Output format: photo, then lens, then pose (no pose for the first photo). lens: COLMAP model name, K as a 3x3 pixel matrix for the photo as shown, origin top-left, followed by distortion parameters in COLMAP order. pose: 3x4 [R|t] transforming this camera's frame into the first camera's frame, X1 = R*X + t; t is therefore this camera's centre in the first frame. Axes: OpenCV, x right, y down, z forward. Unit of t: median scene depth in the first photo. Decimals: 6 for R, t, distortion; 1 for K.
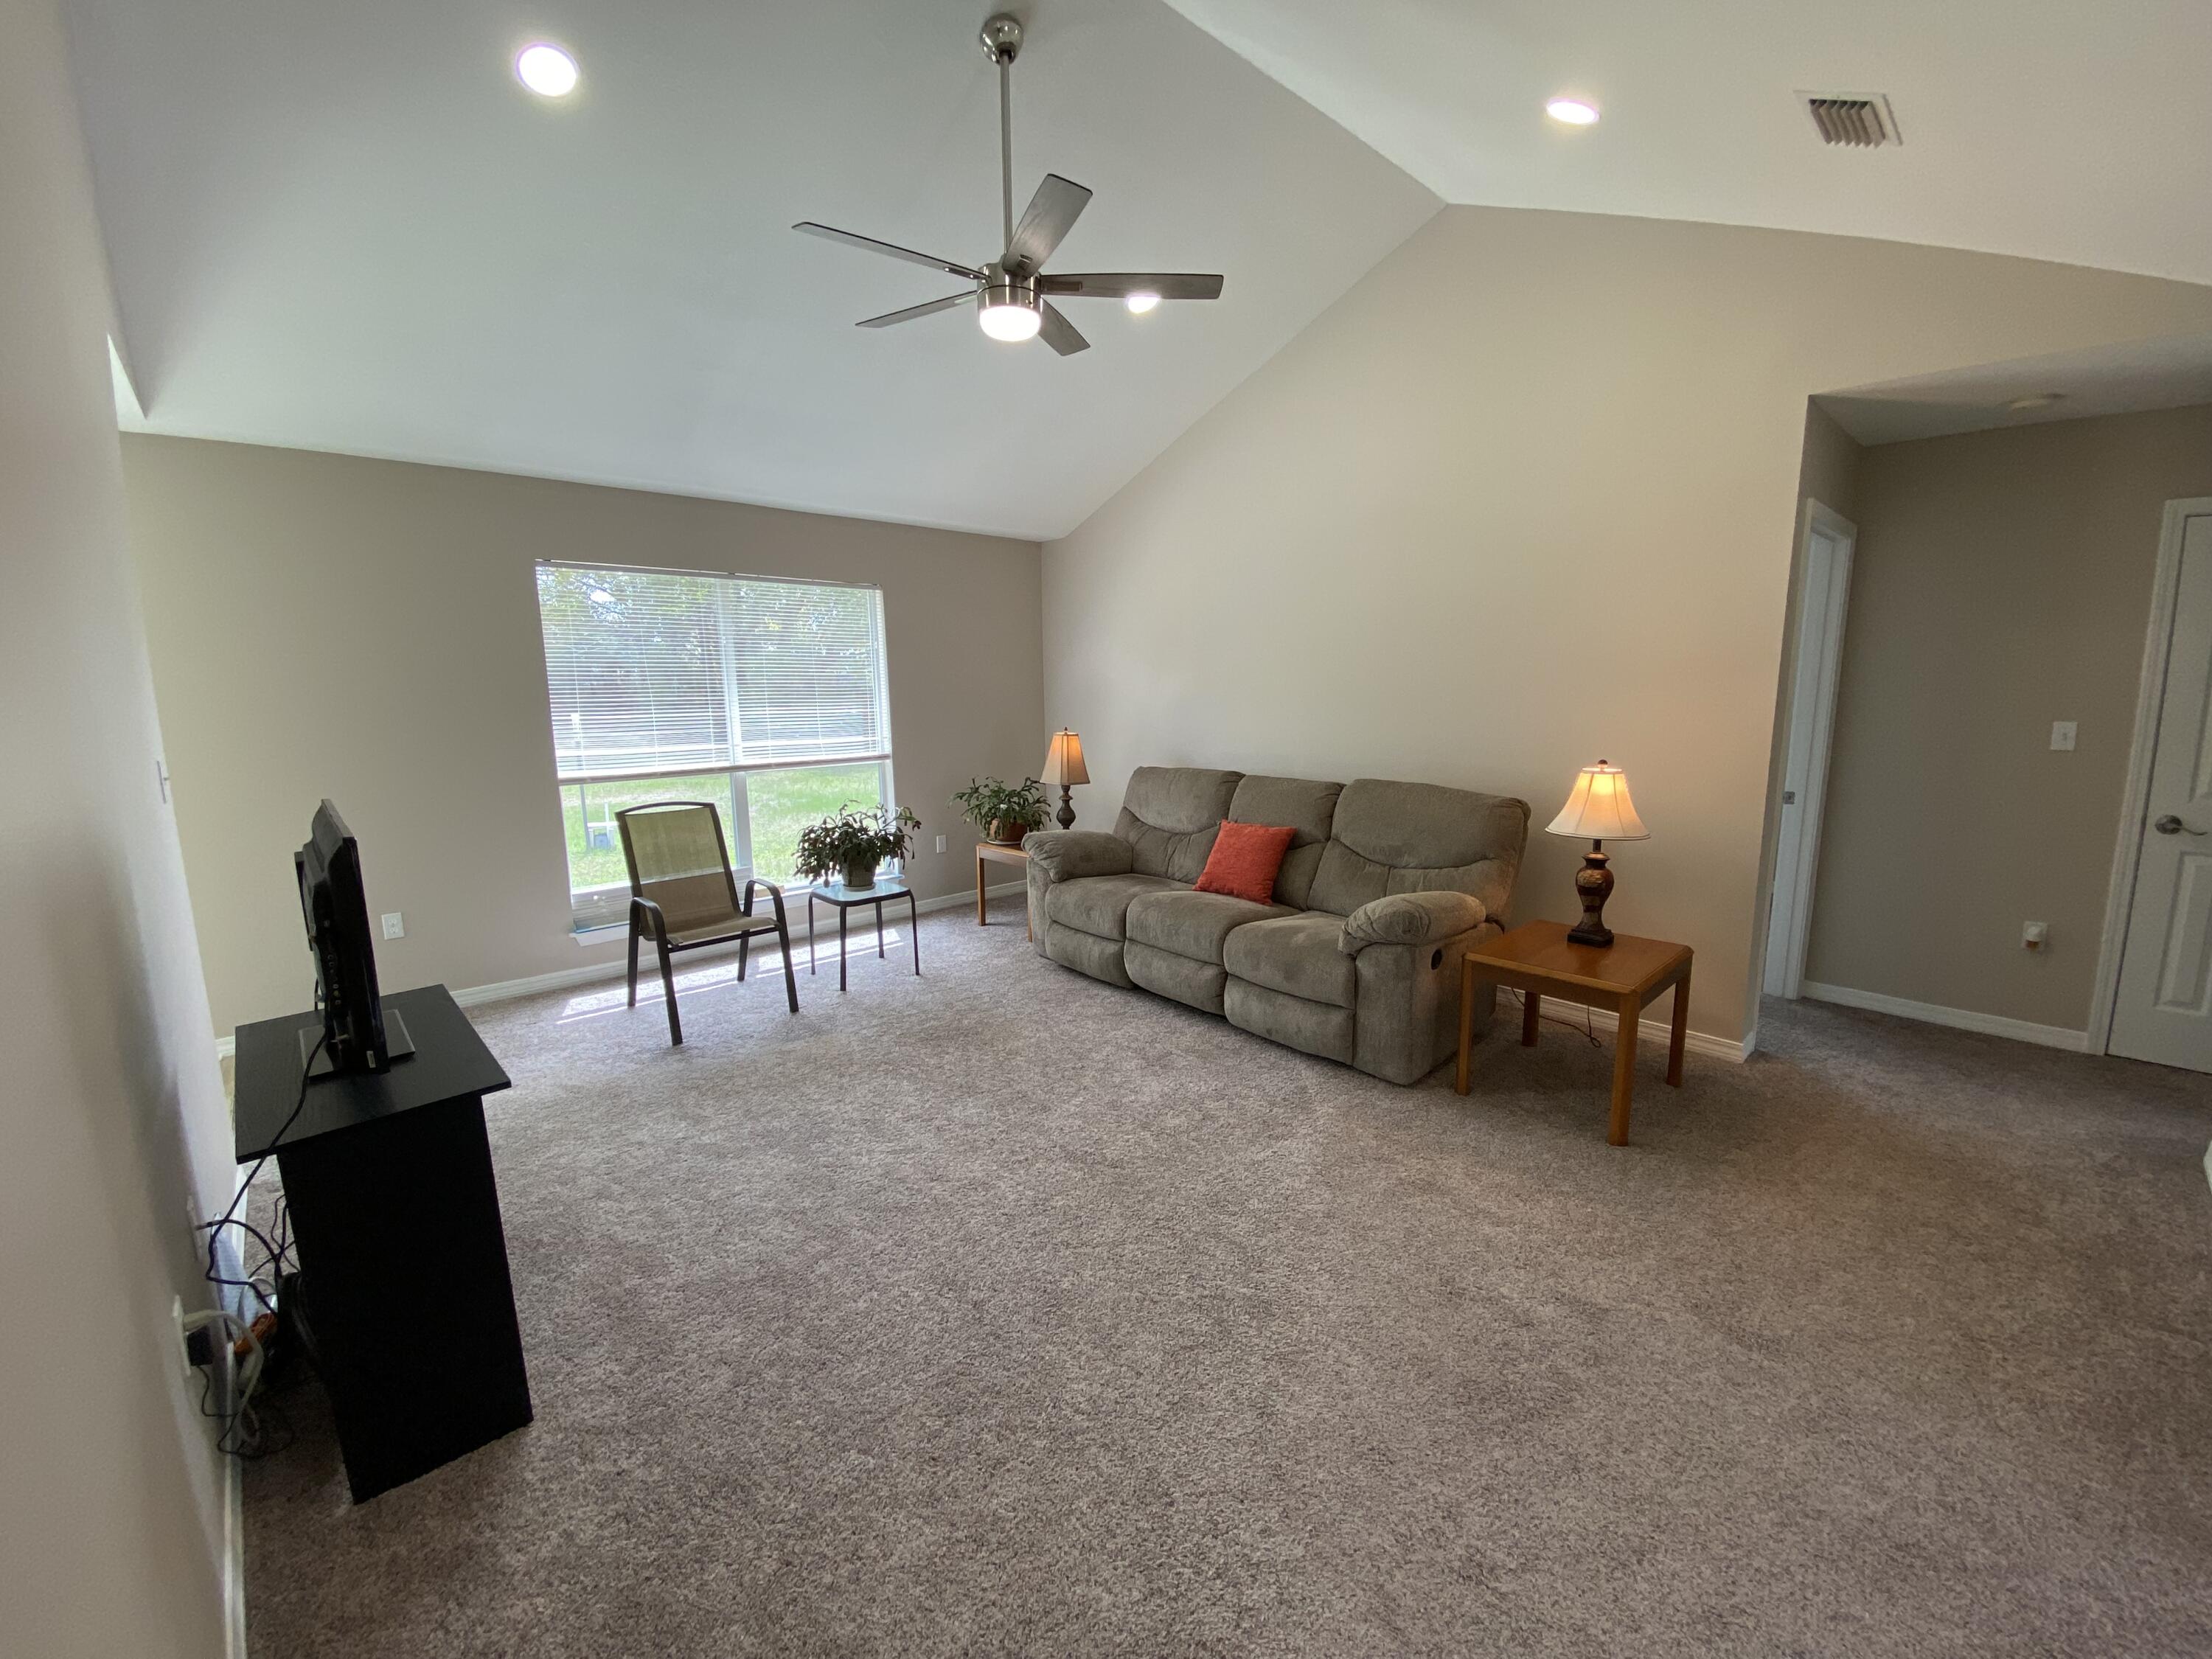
lens RADIAL K [[895.3, 0, 1095.3], [0, 895.3, 836.7], [0, 0, 1]] dist [0.010403, -0.016787]
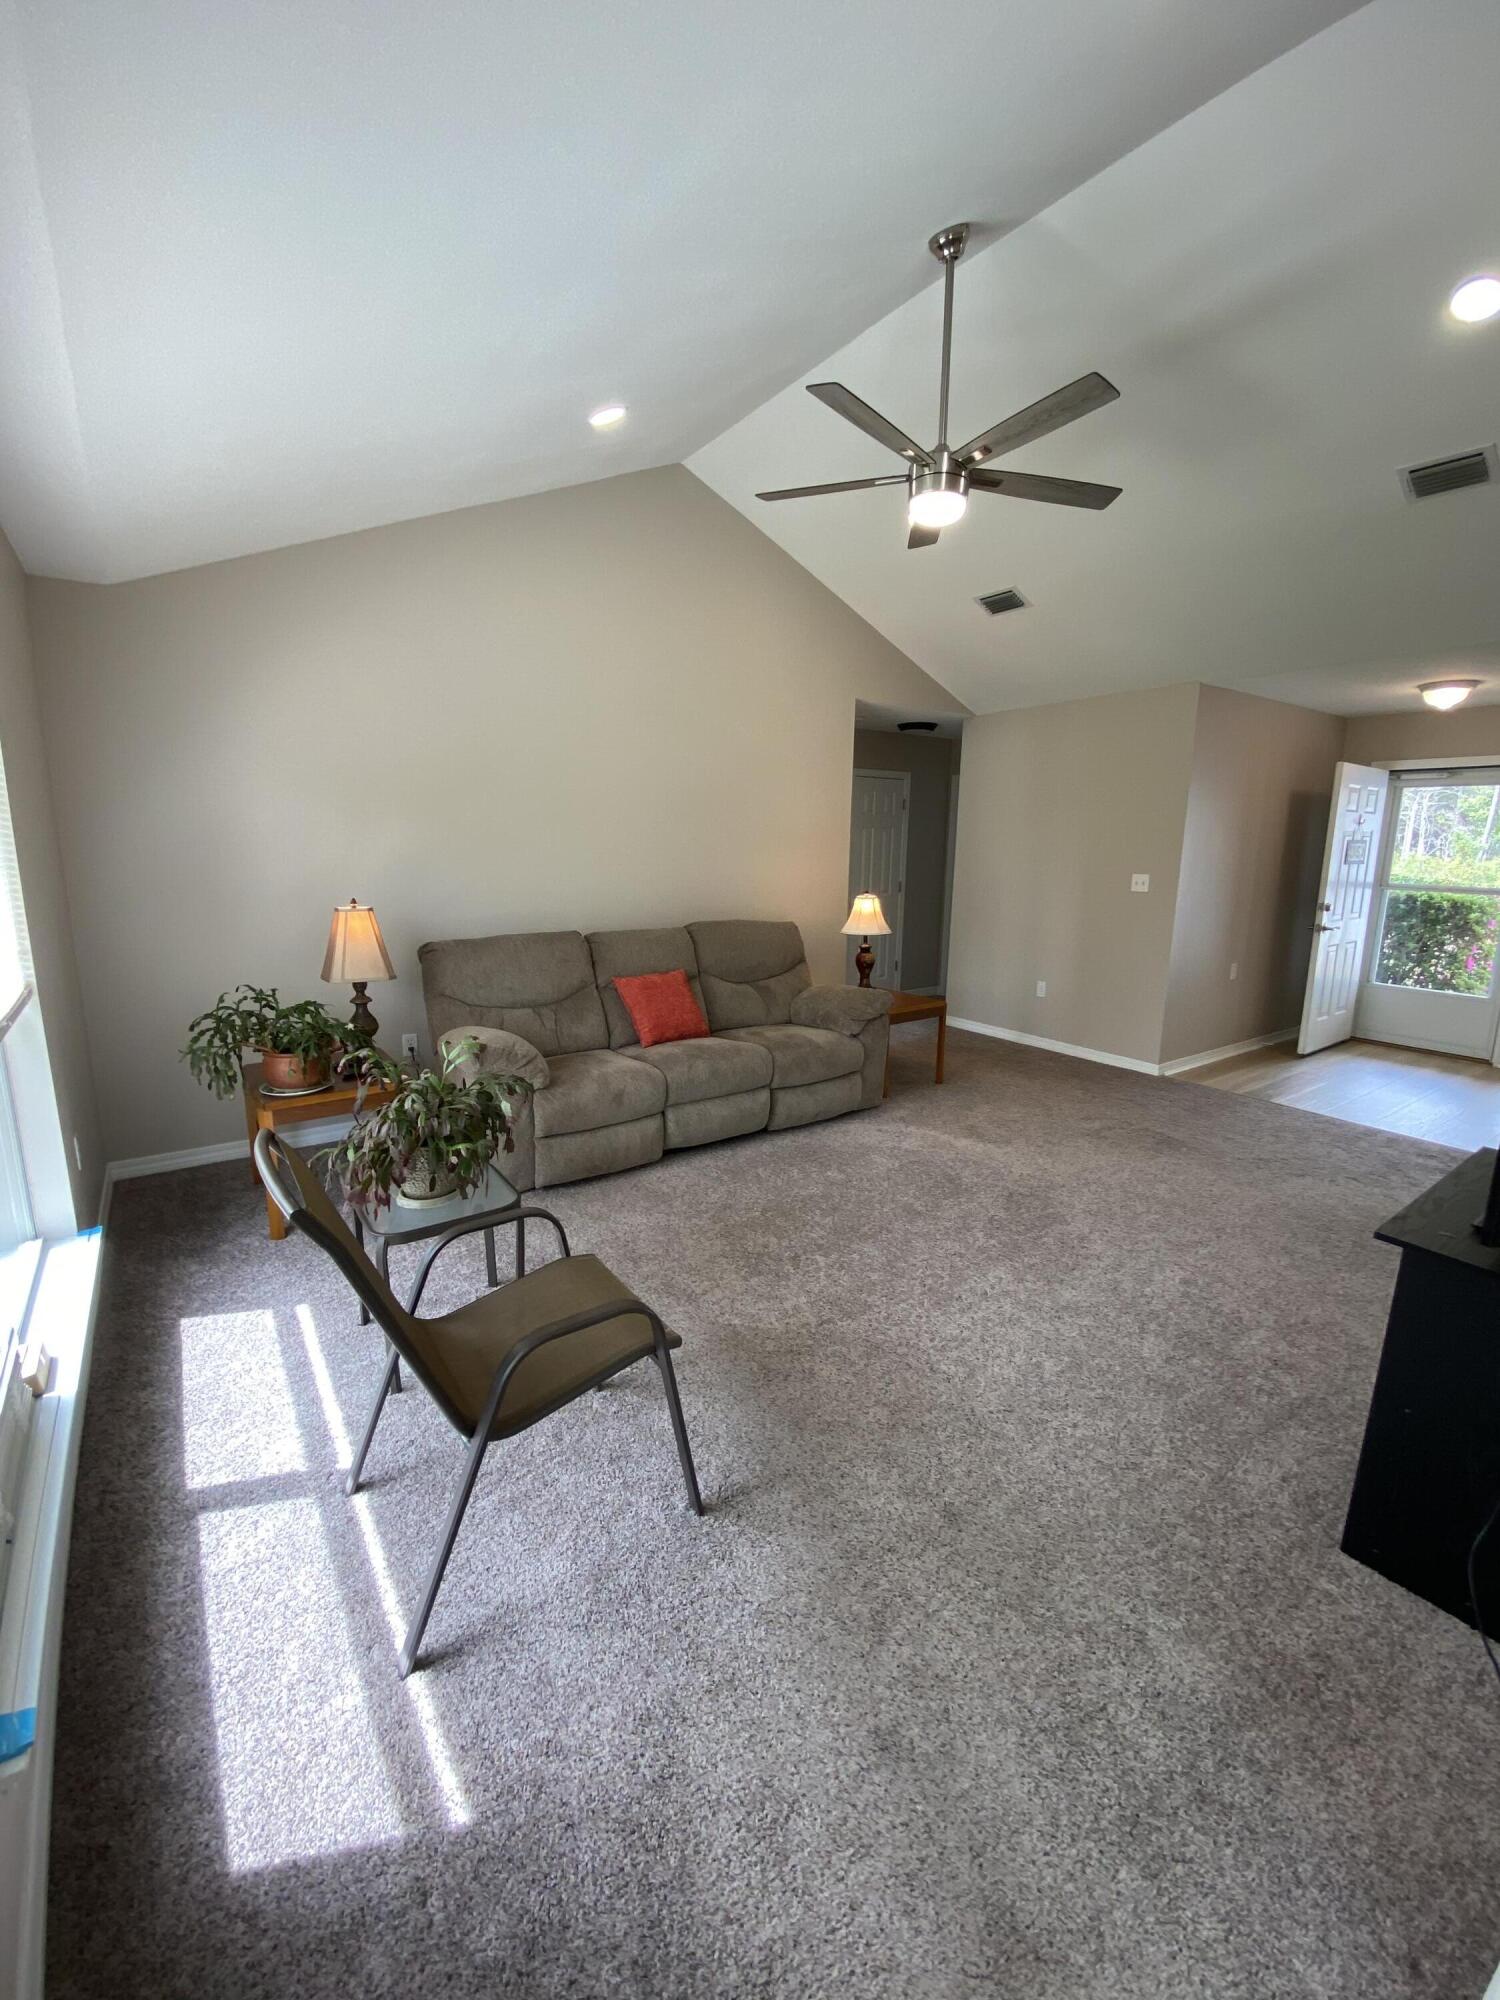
lens RADIAL K [[809.5, 0, 755.8], [0, 809.5, 991.9], [0, 0, 1]] dist [0.010403, -0.016787]
pose [[0.117931, -0.176918, 0.977135, -0.899670], [0.149705, 0.975922, 0.158631, -0.151259], [-0.981672, 0.127574, 0.141577, 0.867731]]
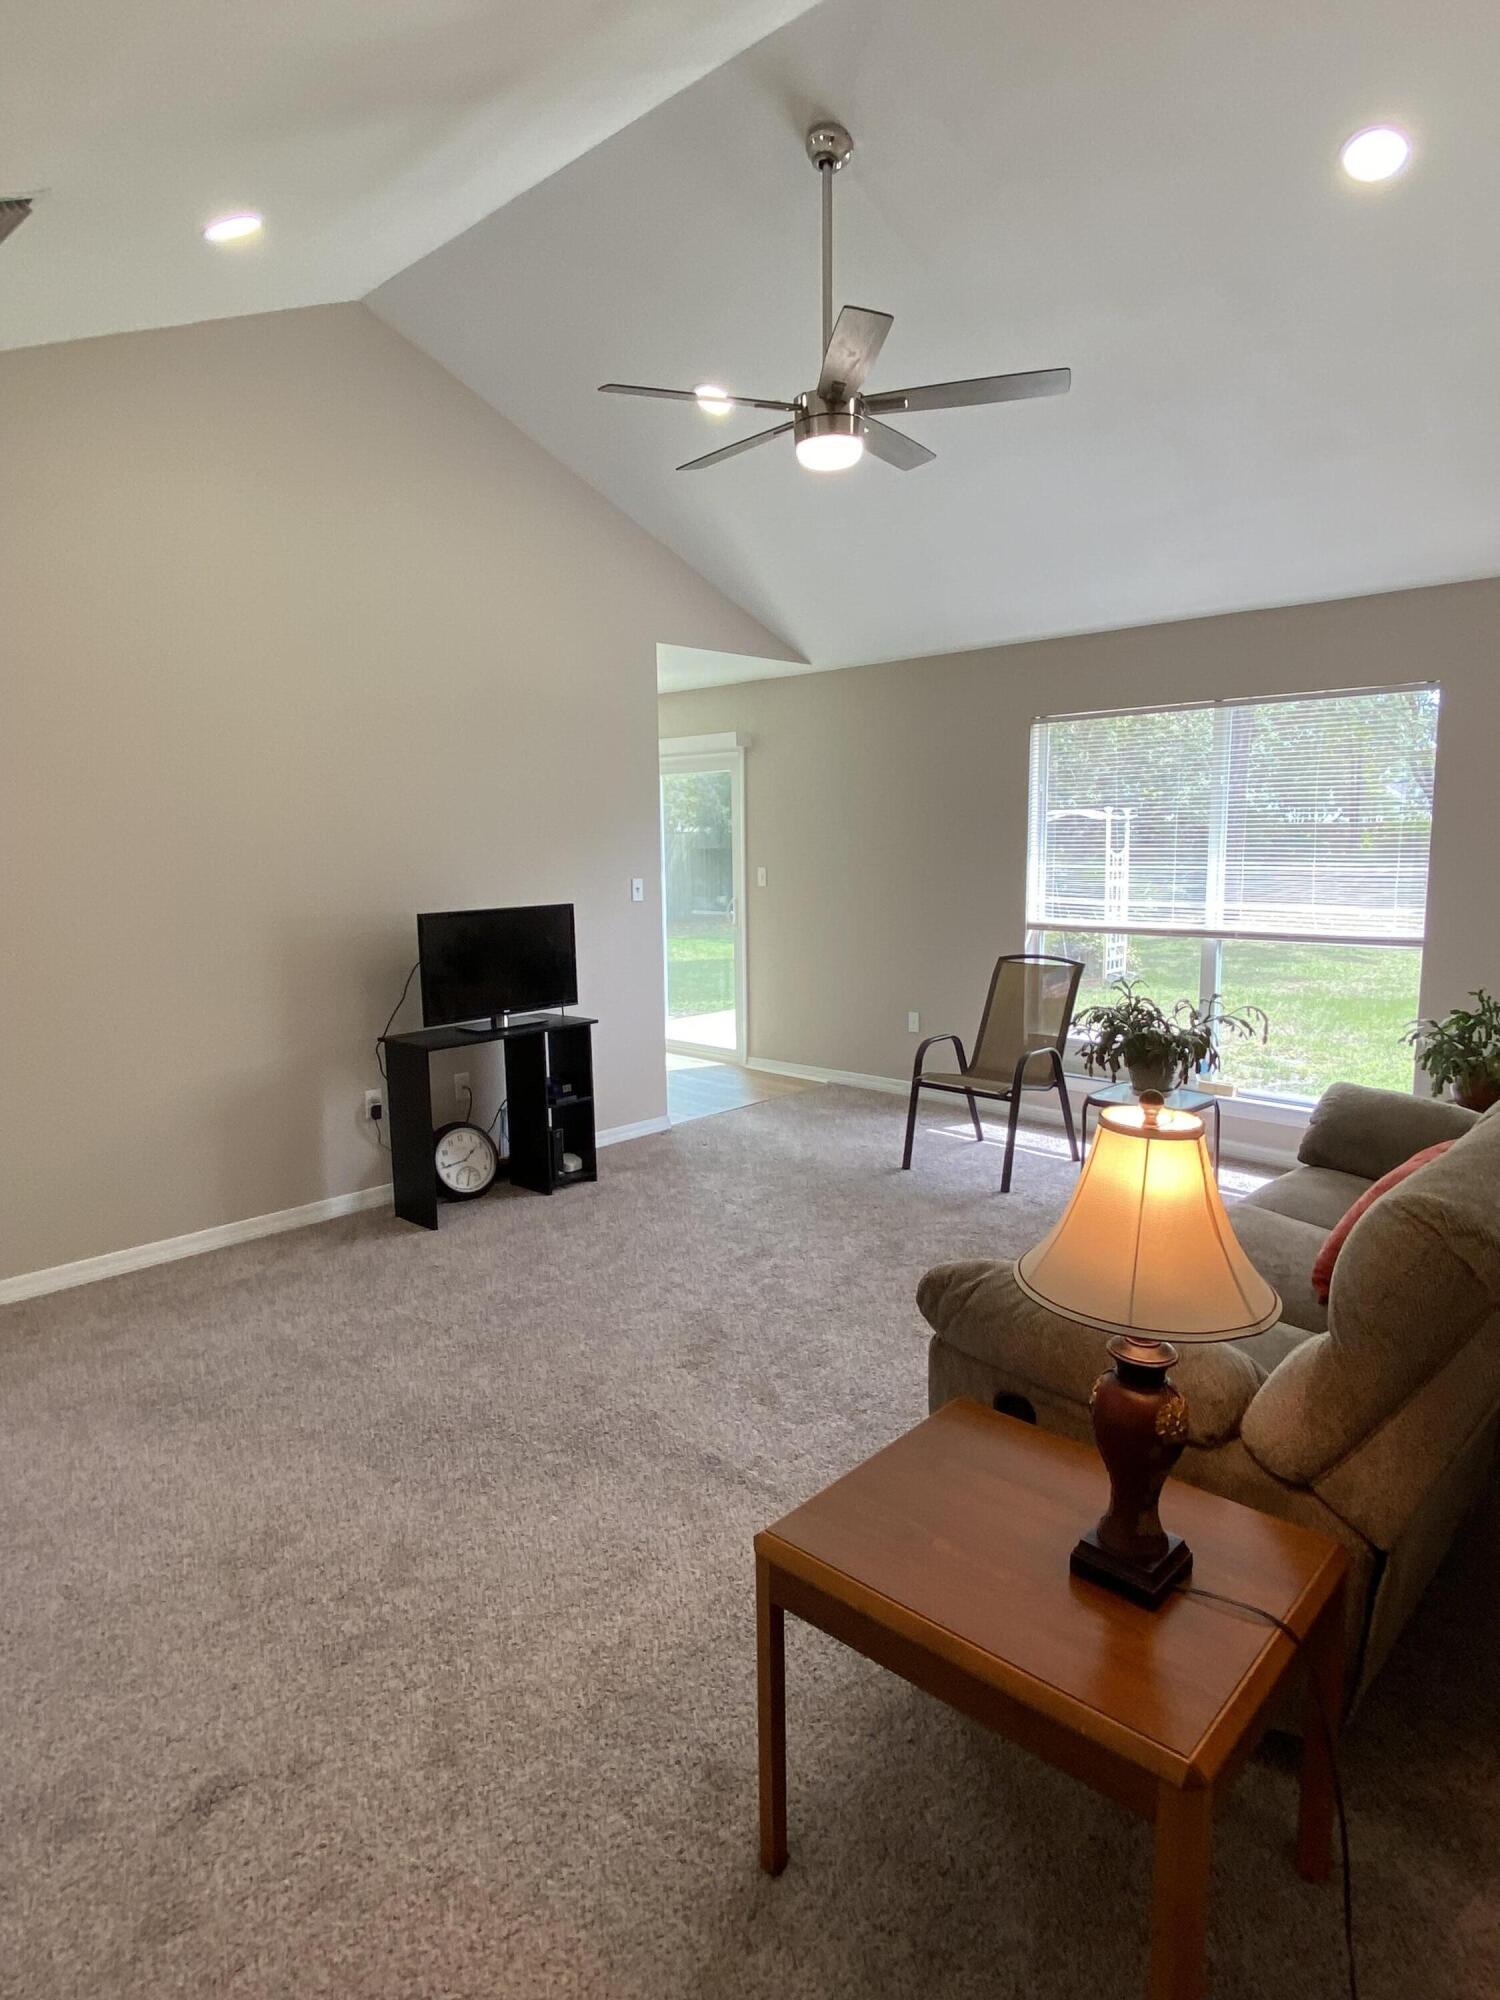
lens RADIAL K [[1151.2, 0, 763.8], [0, 1151.2, 1009.4], [0, 0, 1]] dist [0.006466, -0.013011]
pose [[0.026772, 0.161594, -0.986494, 0.880692], [-0.149300, 0.976426, 0.155893, -0.151286], [0.988429, 0.143110, 0.050267, 0.738351]]
